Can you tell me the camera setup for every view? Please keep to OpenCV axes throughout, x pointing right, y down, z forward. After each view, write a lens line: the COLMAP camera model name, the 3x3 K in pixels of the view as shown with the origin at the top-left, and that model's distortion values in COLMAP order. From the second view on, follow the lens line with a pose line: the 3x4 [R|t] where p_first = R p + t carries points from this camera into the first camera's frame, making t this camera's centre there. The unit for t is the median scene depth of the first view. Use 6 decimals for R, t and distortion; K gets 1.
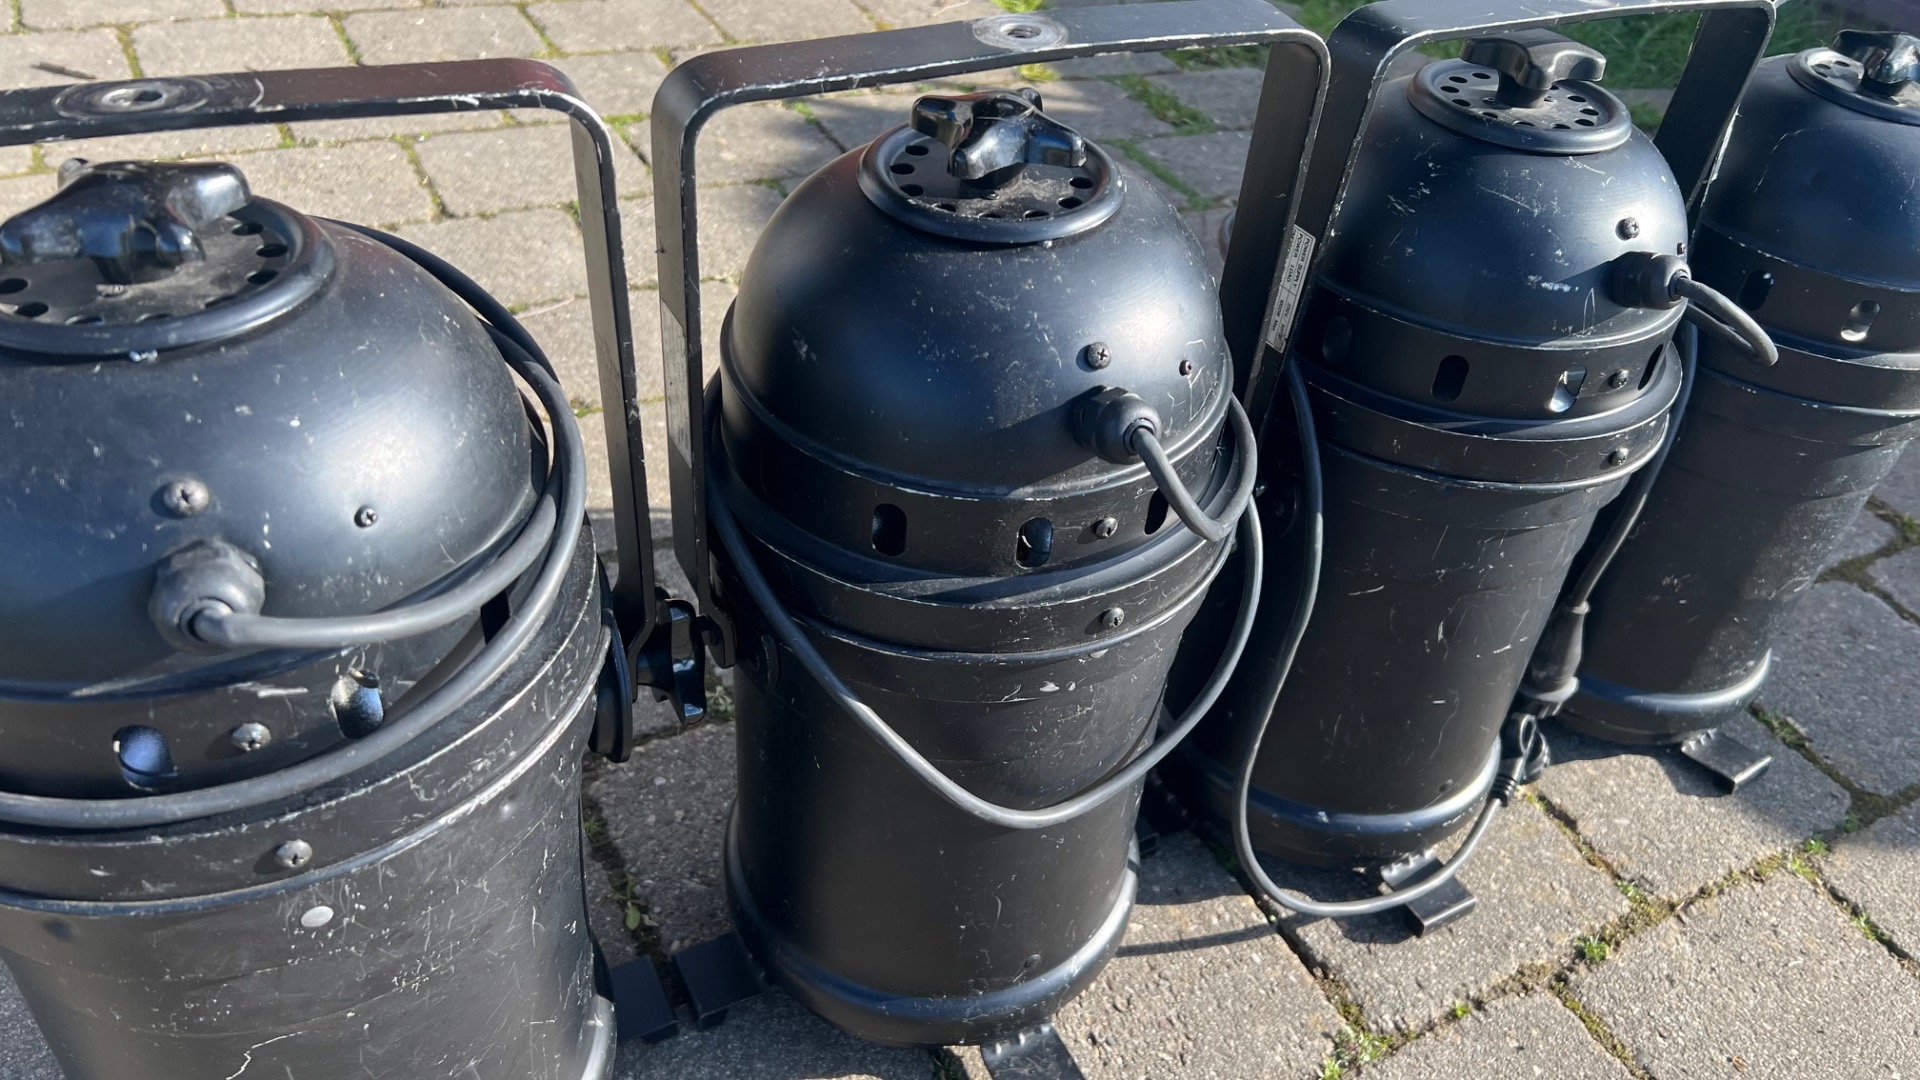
lens RADIAL K [[1459.8, 0, 960.0], [0, 1459.8, 540.0], [0, 0, 1]] dist [0.003875, -0.000463]
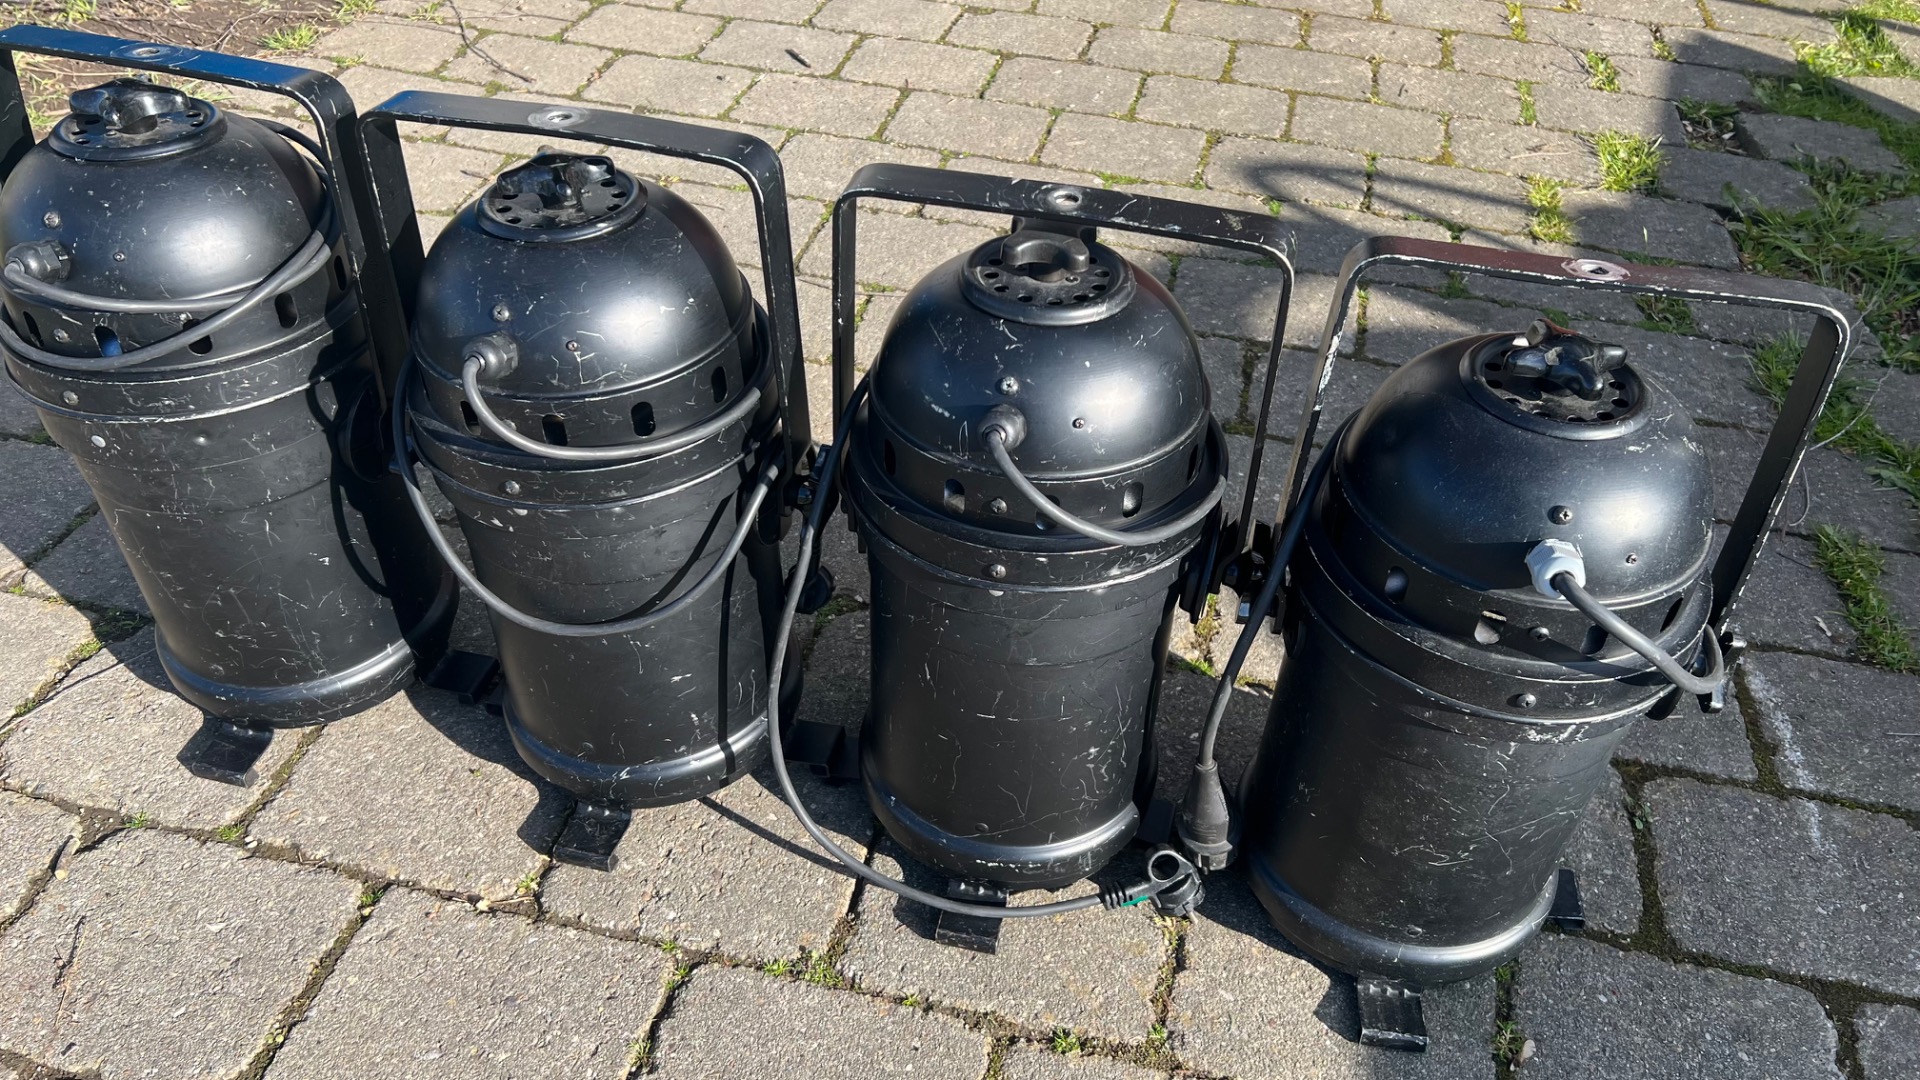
lens RADIAL K [[1459.8, 0, 960.0], [0, 1459.8, 540.0], [0, 0, 1]] dist [0.003875, -0.000463]
pose [[0.735200, 0.363310, -0.572265, 0.887290], [-0.384892, 0.918684, 0.088761, -0.138930], [0.557978, 0.155003, 0.815251, -0.002400]]
